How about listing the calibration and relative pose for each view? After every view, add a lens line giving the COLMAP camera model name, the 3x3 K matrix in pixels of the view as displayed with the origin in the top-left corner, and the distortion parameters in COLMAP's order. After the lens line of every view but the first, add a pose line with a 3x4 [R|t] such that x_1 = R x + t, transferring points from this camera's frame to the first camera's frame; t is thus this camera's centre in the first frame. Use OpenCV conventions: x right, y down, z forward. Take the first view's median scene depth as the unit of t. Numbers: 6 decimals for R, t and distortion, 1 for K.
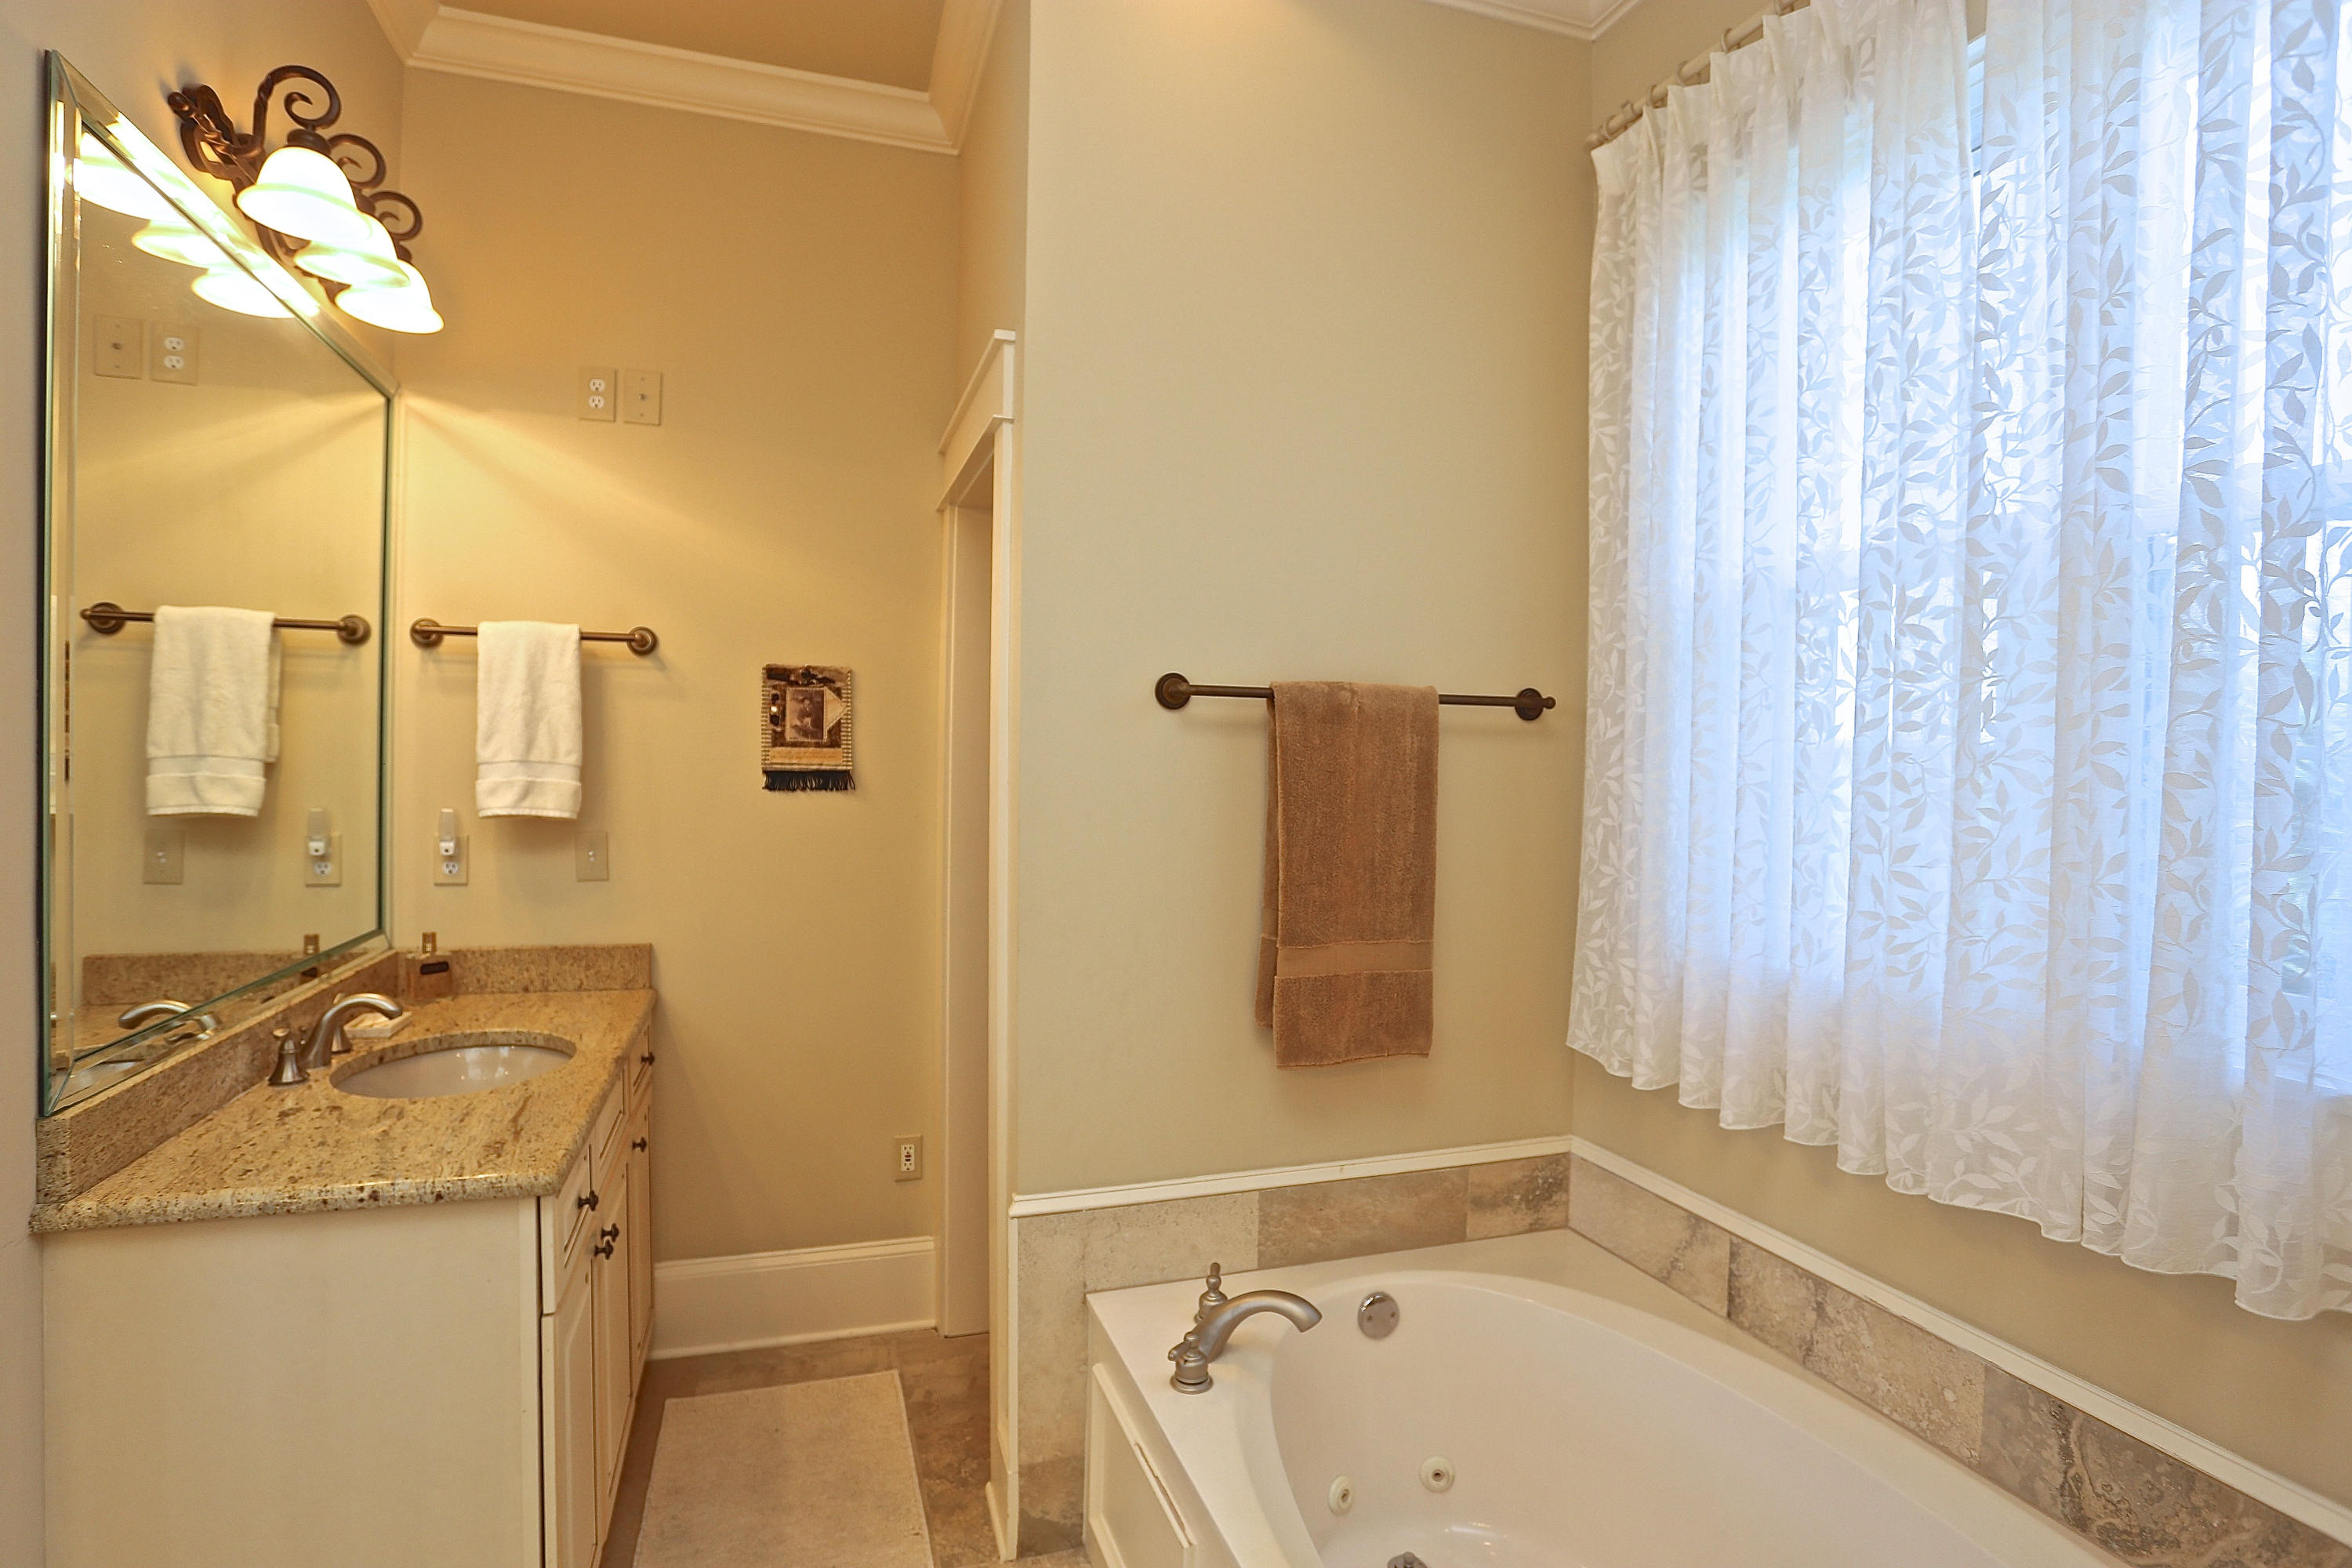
lens RADIAL K [[1136.2, 0, 1166.1], [0, 1136.2, 778.9], [0, 0, 1]] dist [-0.048434, 0.017377]
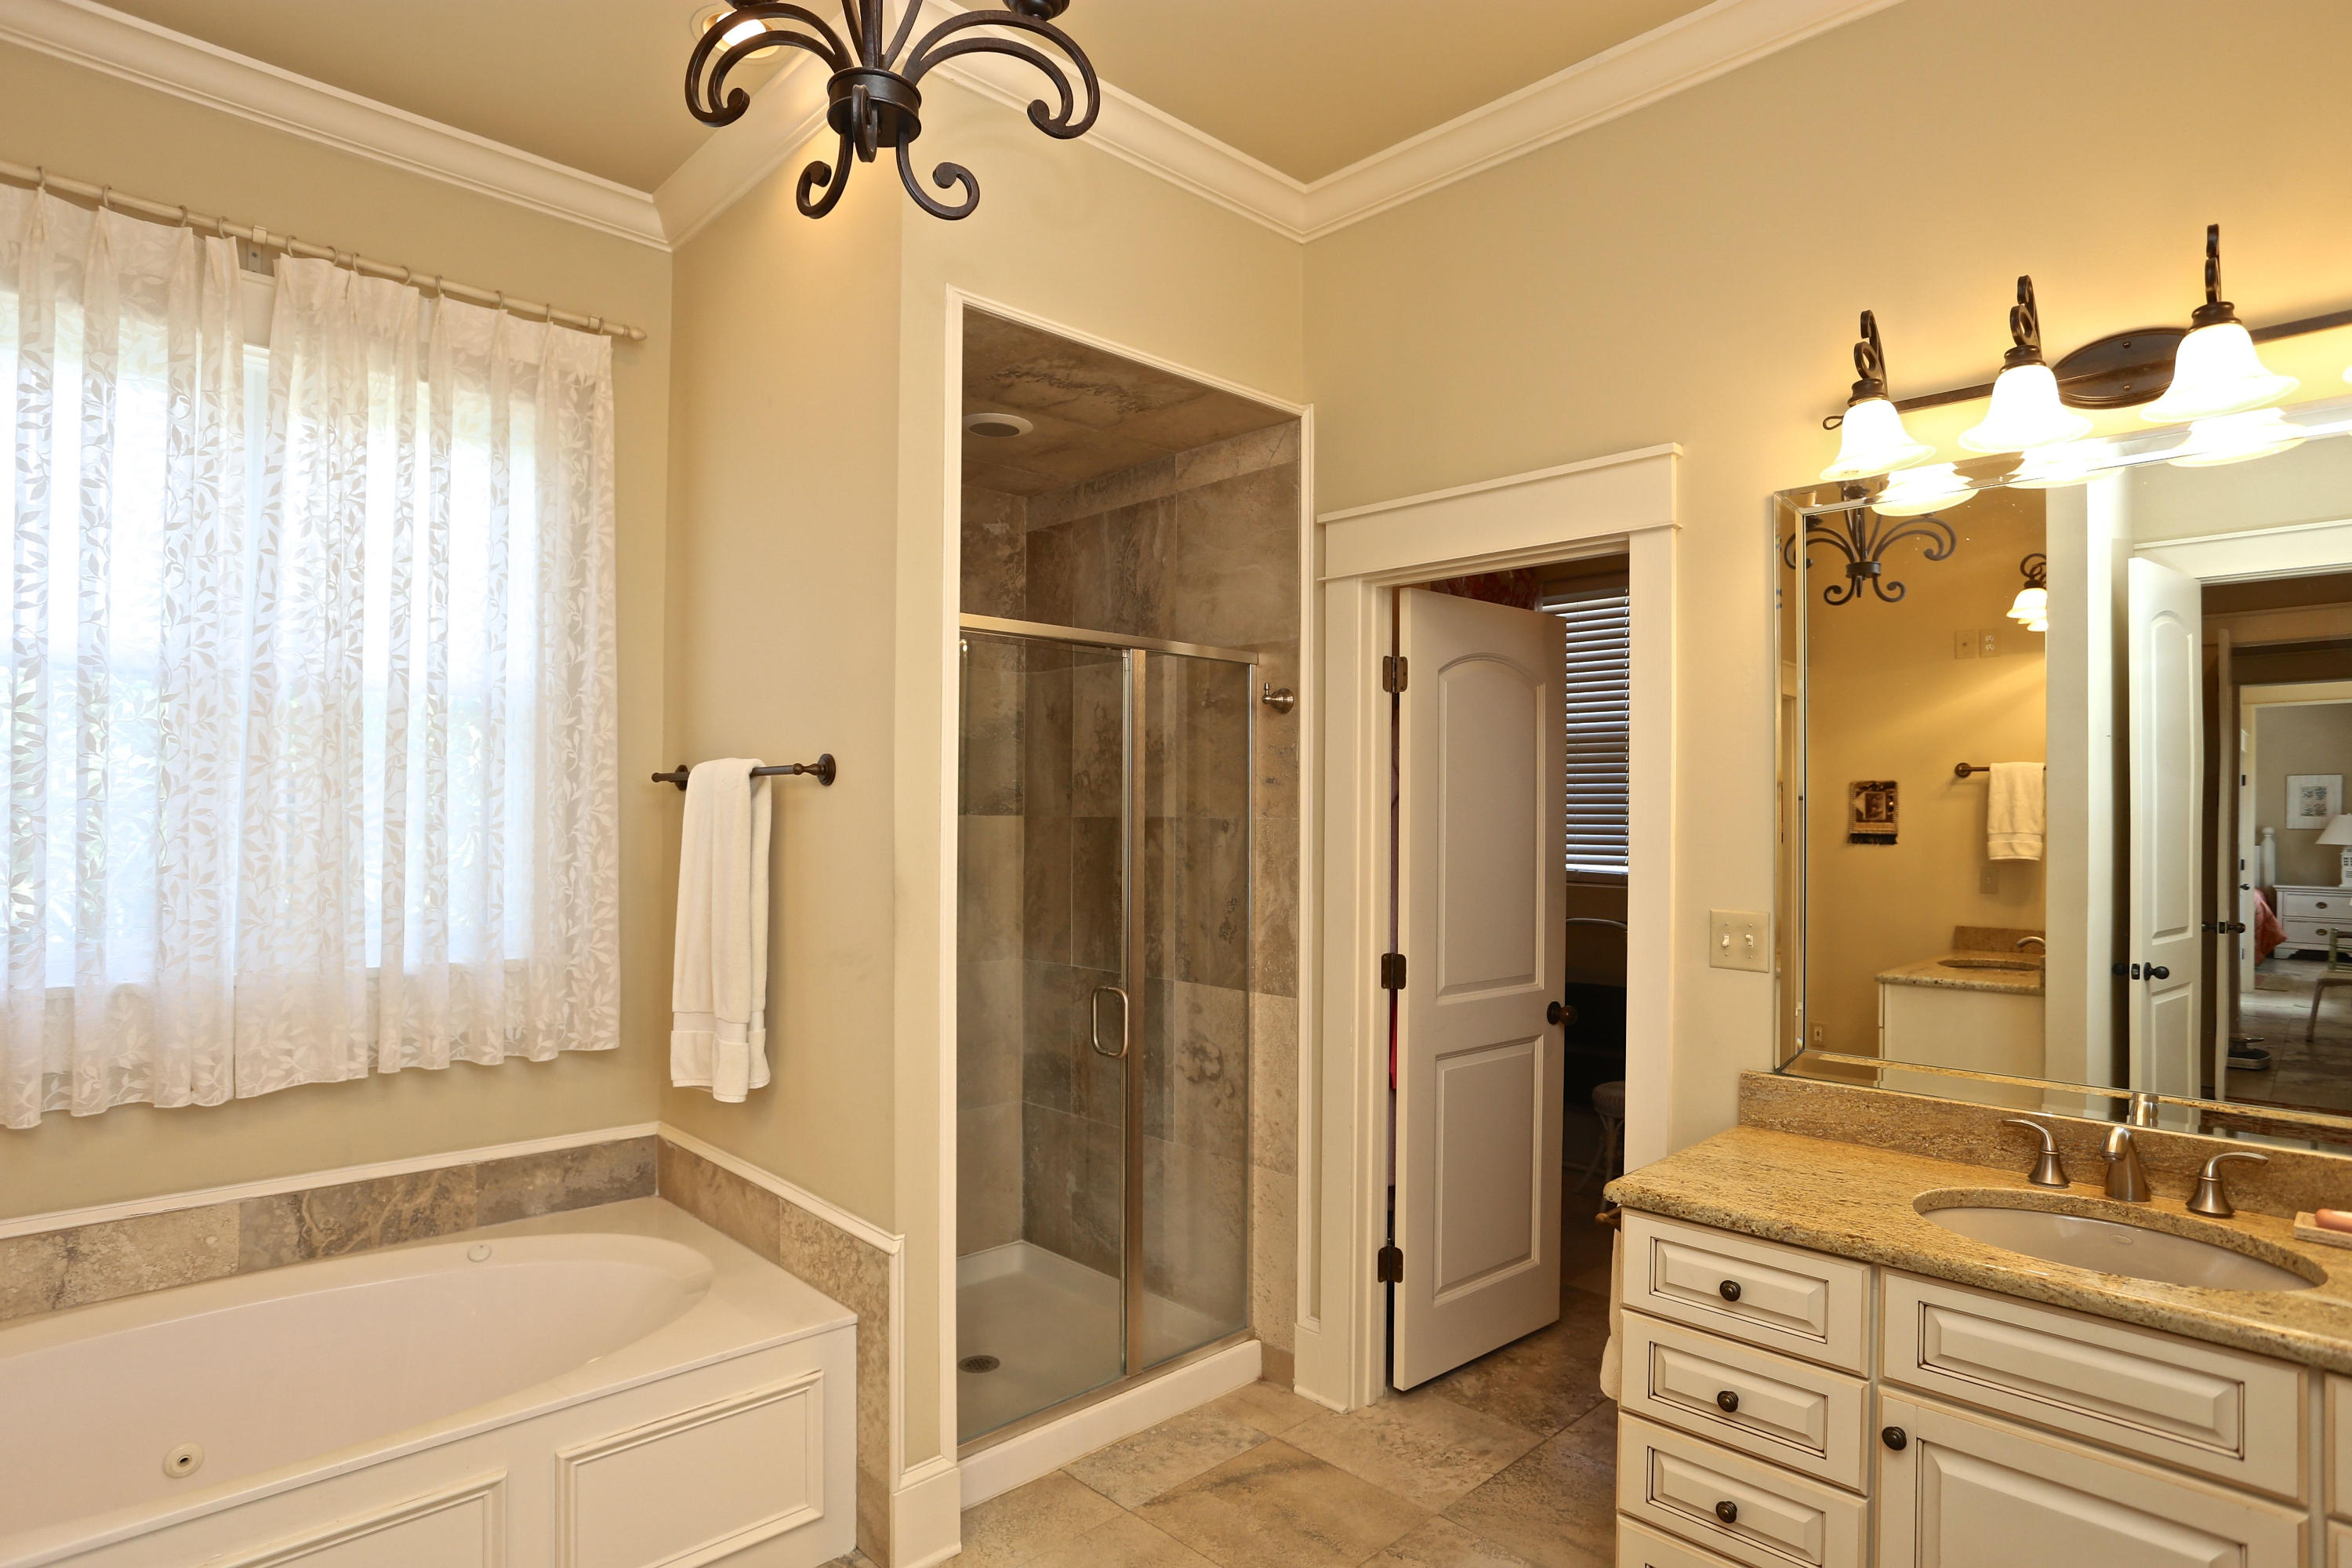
lens RADIAL K [[1291.5, 0, 1176.0], [0, 1291.5, 784.0], [0, 0, 1]] dist [-0.000616, -0.000222]
pose [[-0.419584, 0.010580, 0.907655, -1.532100], [0.002631, 0.999942, -0.010439, -0.037845], [-0.907713, -0.001992, -0.419587, 0.592949]]
